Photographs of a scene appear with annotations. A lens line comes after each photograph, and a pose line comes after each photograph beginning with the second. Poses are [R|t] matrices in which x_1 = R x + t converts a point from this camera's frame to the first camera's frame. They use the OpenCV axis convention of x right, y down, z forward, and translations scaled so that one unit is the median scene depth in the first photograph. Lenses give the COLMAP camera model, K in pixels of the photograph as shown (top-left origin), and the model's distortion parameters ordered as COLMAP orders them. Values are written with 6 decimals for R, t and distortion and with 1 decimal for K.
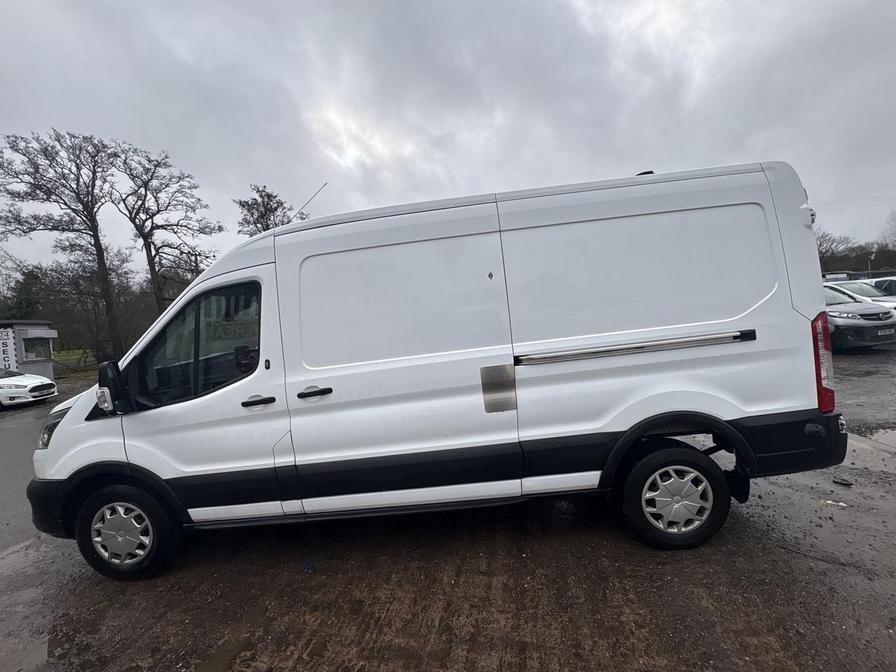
lens RADIAL K [[358.6, 0, 448.5], [0, 358.6, 337.3], [0, 0, 1]] dist [-0.000758, 0.000171]
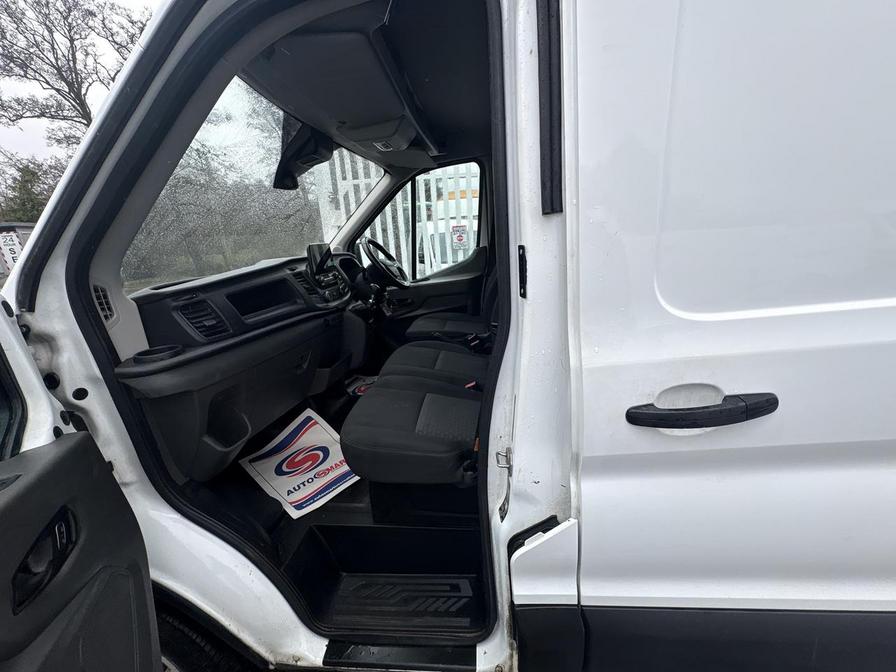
lens RADIAL K [[354.2, 0, 448.0], [0, 354.2, 336.0], [0, 0, 1]] dist [-0.000791, -0.000293]
pose [[0.998711, 0.022410, -0.045553, -0.066626], [-0.011157, 0.972250, 0.233677, 0.005260], [0.049526, -0.232868, 0.971247, 0.091373]]
